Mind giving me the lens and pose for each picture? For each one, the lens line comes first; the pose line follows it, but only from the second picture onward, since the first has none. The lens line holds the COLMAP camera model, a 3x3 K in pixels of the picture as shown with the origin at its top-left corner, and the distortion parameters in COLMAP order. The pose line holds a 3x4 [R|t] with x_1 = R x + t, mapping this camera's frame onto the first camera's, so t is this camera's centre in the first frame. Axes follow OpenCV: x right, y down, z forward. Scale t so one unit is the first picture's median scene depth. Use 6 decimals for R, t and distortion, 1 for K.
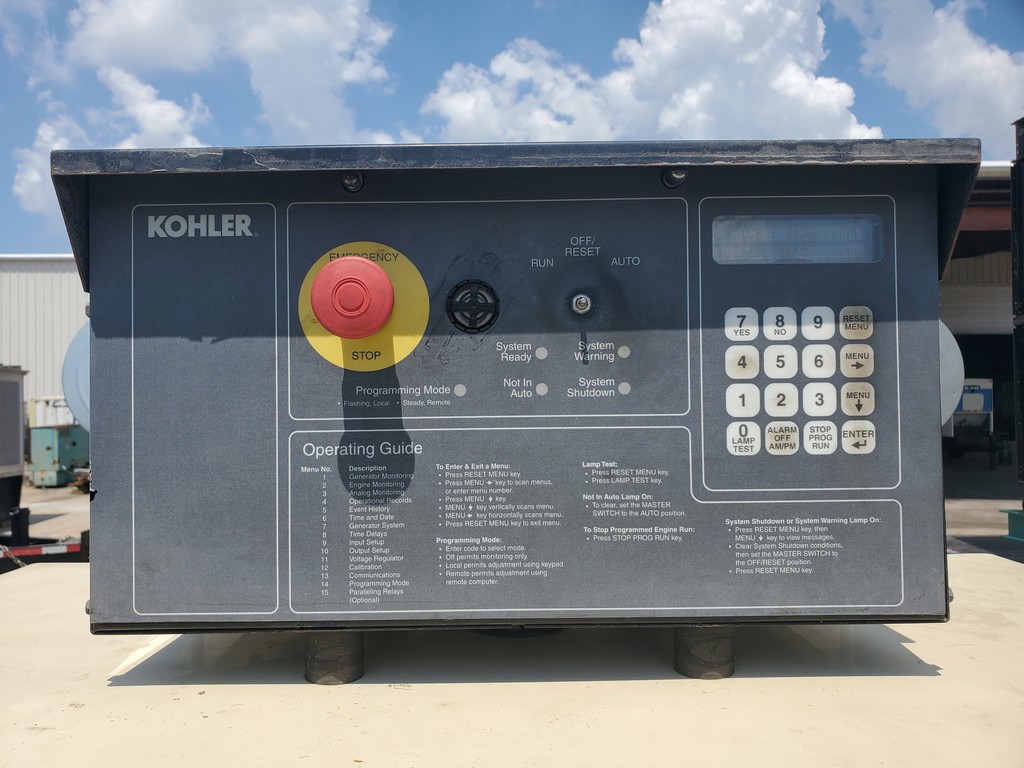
lens RADIAL K [[819.2, 0, 497.6], [0, 819.2, 389.7], [0, 0, 1]] dist [-0.003415, -0.001518]
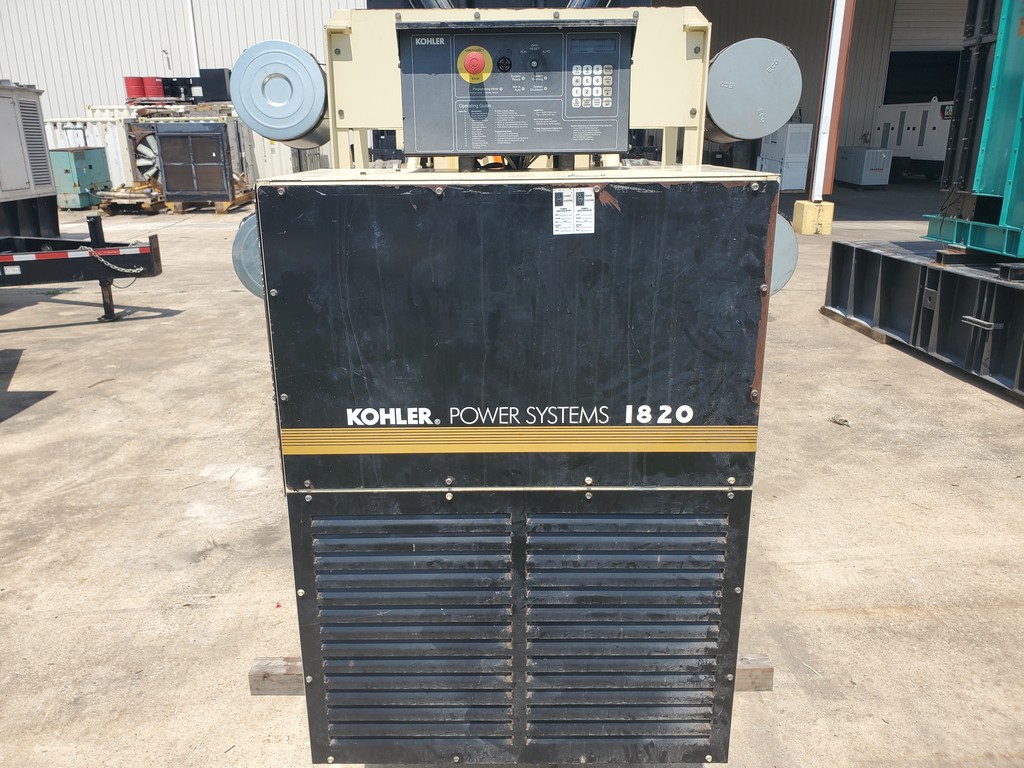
lens RADIAL K [[819.2, 0, 497.6], [0, 819.2, 389.7], [0, 0, 1]] dist [-0.003415, -0.001518]
pose [[0.999964, 0.003446, -0.007786, -0.028246], [-0.000769, 0.947222, 0.320578, 0.102158], [0.008479, -0.320560, 0.947190, -2.962737]]
